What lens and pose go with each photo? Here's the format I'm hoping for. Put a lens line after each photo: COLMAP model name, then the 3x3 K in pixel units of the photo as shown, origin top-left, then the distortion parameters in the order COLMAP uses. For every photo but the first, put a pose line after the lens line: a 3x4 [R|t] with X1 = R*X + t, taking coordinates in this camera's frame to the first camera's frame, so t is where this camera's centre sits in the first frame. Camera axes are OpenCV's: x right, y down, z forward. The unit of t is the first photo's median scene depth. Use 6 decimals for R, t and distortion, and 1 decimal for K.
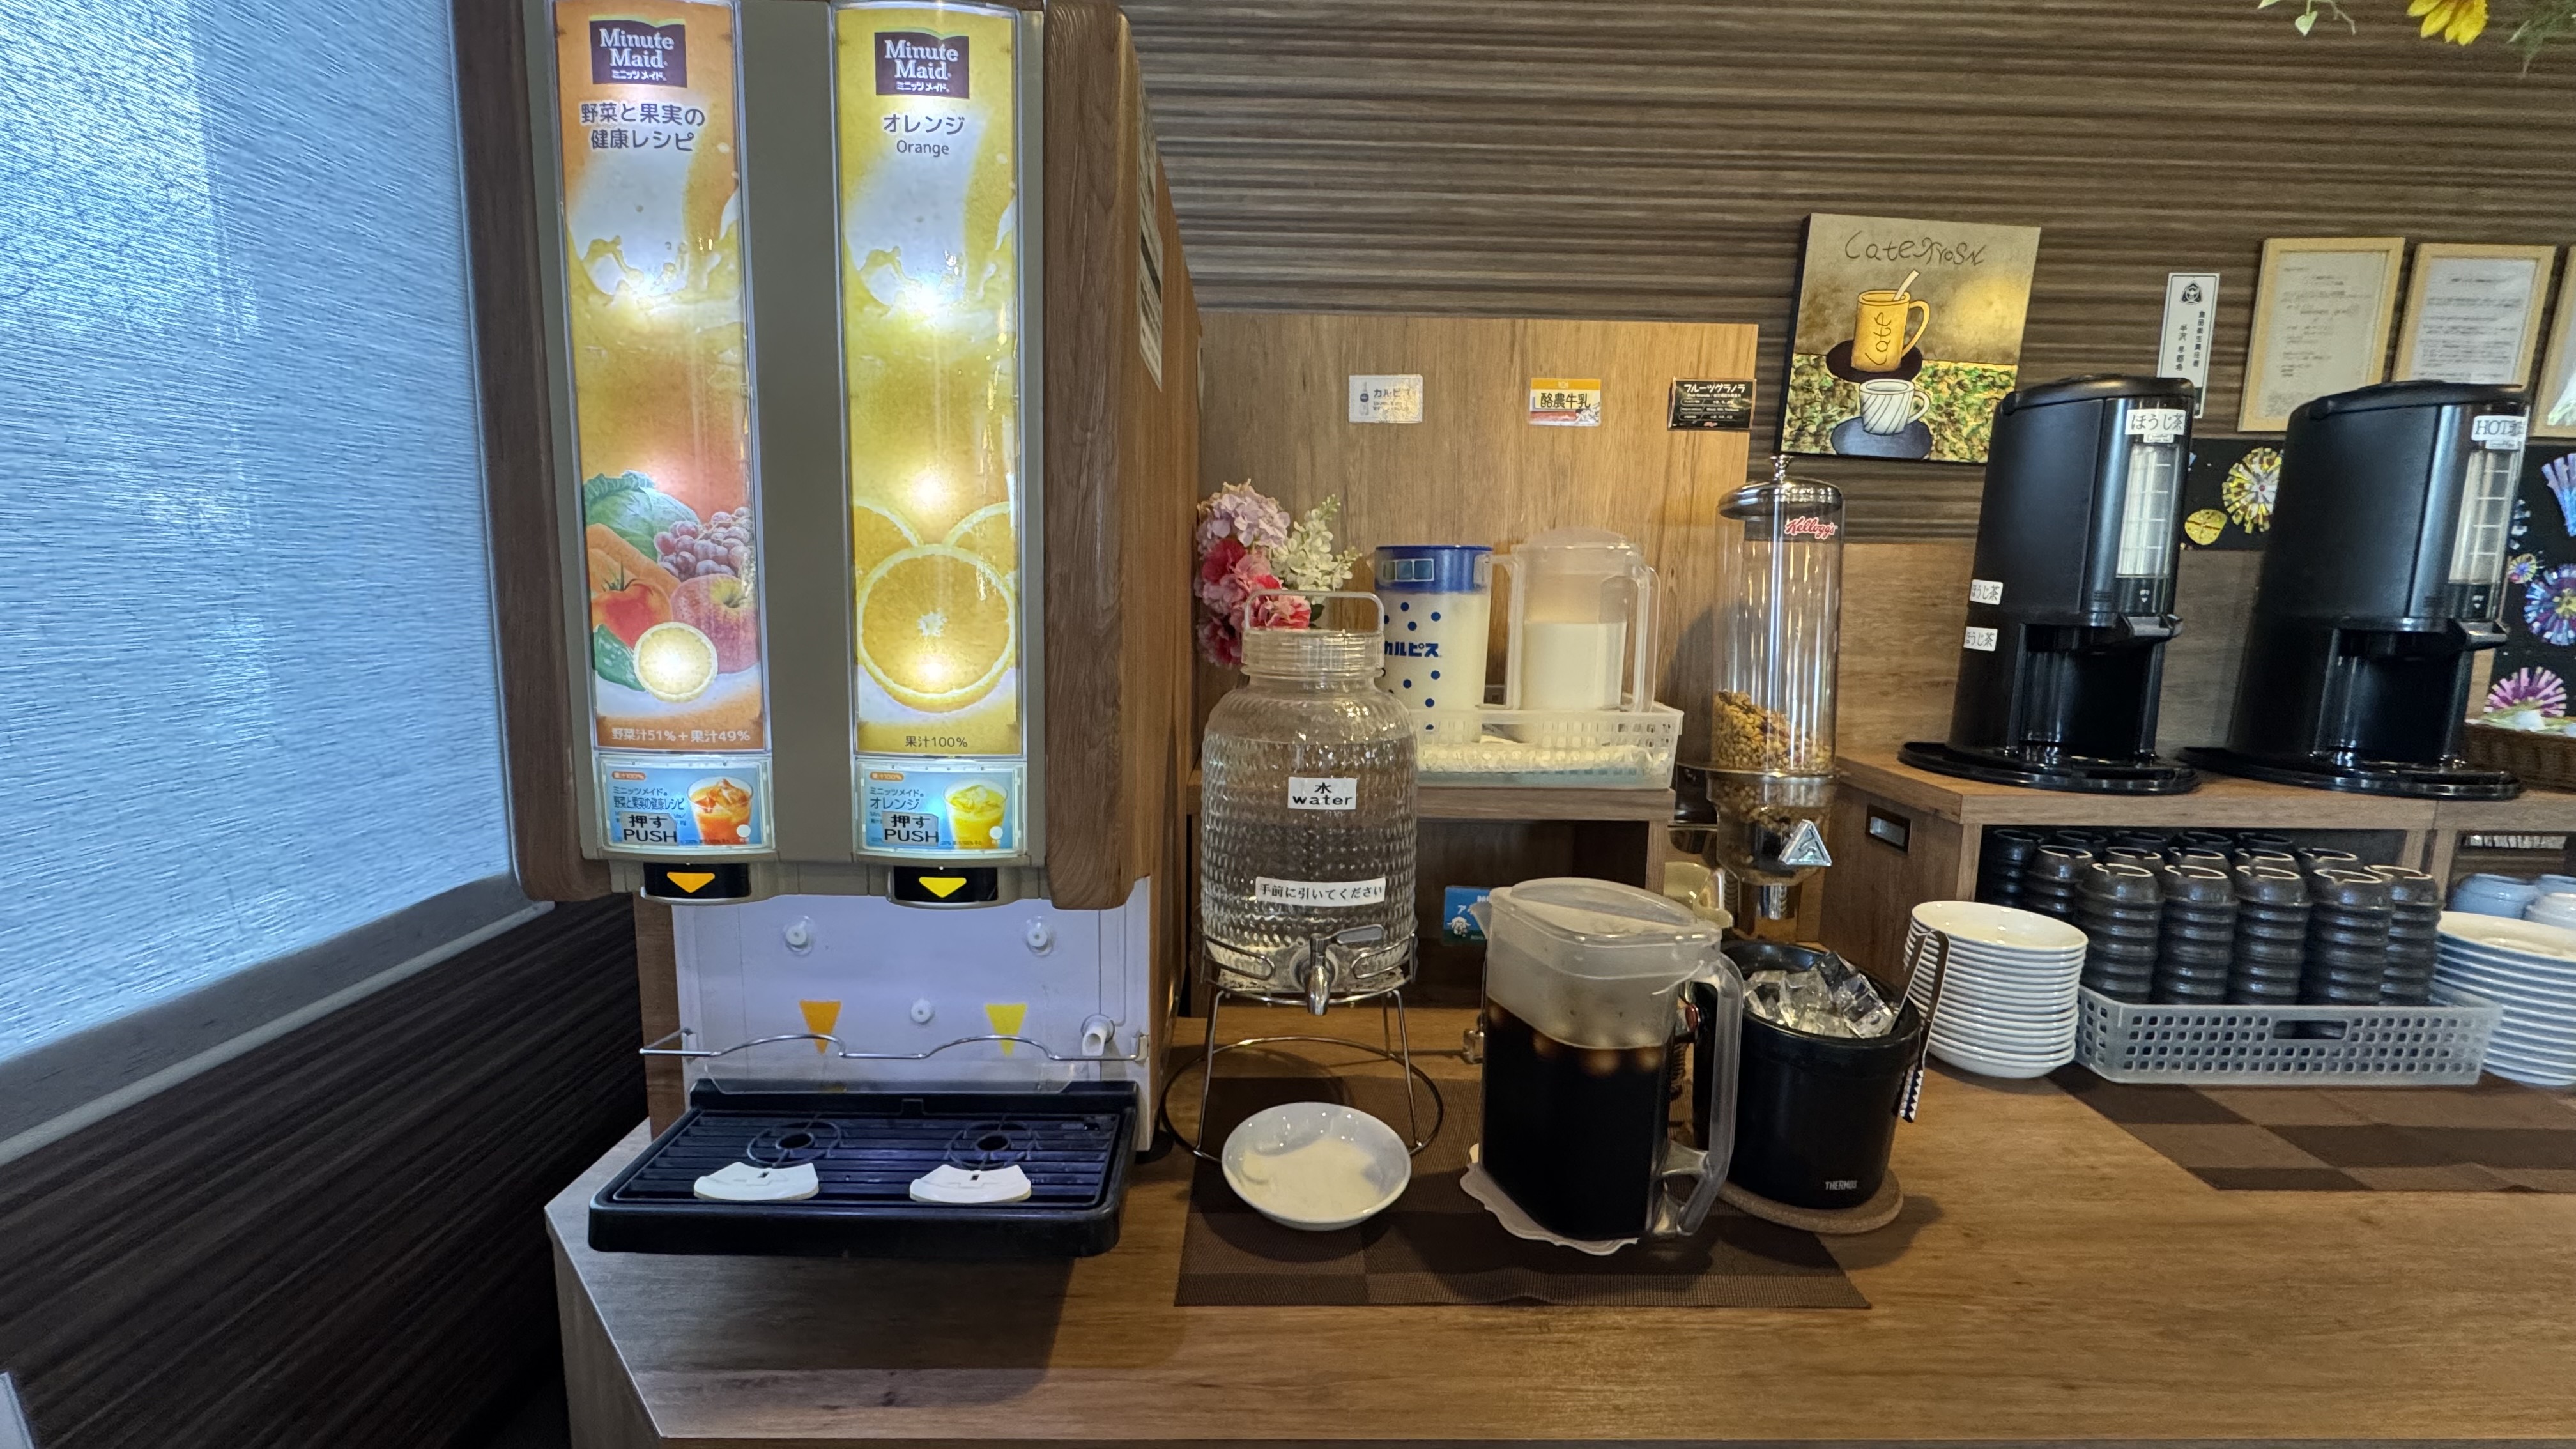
lens RADIAL K [[1033.4, 0, 1288.0], [0, 1033.4, 724.5], [0, 0, 1]] dist [-0.001297, 0.000067]
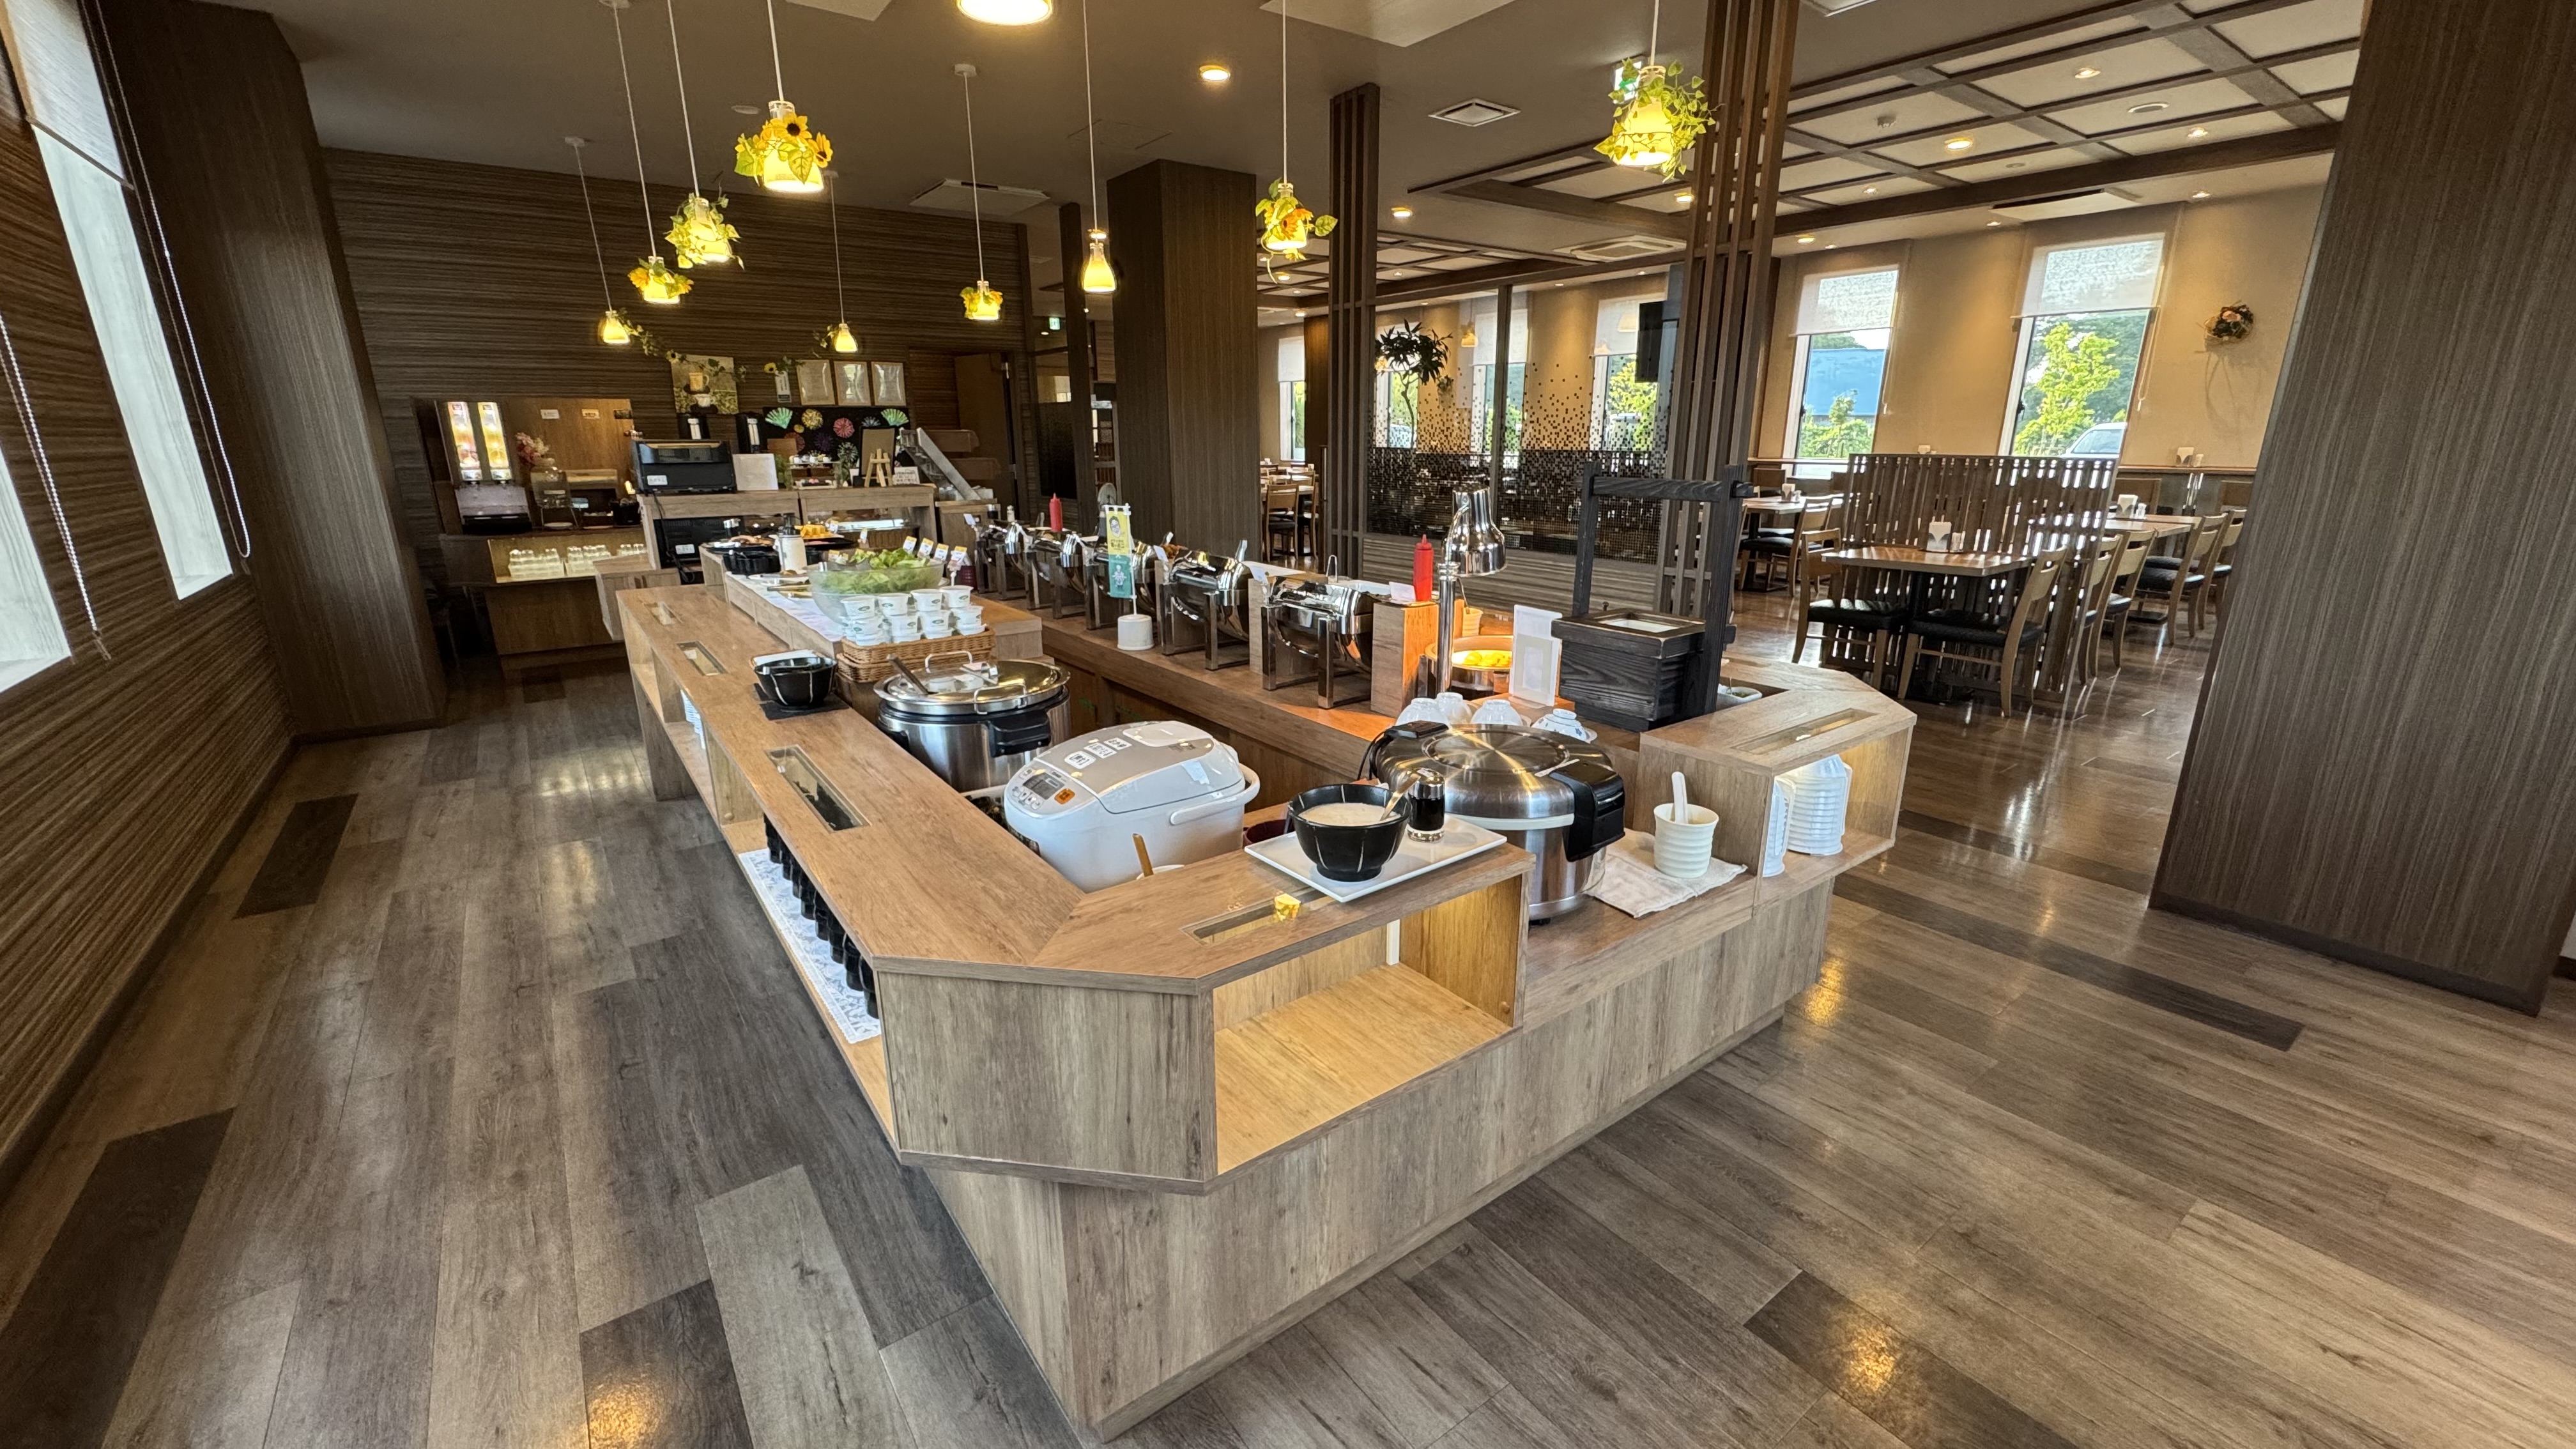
lens RADIAL K [[1027.8, 0, 1288.0], [0, 1027.8, 724.5], [0, 0, 1]] dist [0.001583, 0.000317]
pose [[0.816178, -0.179209, 0.549306, 0.001705], [0.095647, 0.979474, 0.177434, 0.538577], [-0.569829, -0.092278, 0.816566, -4.523636]]
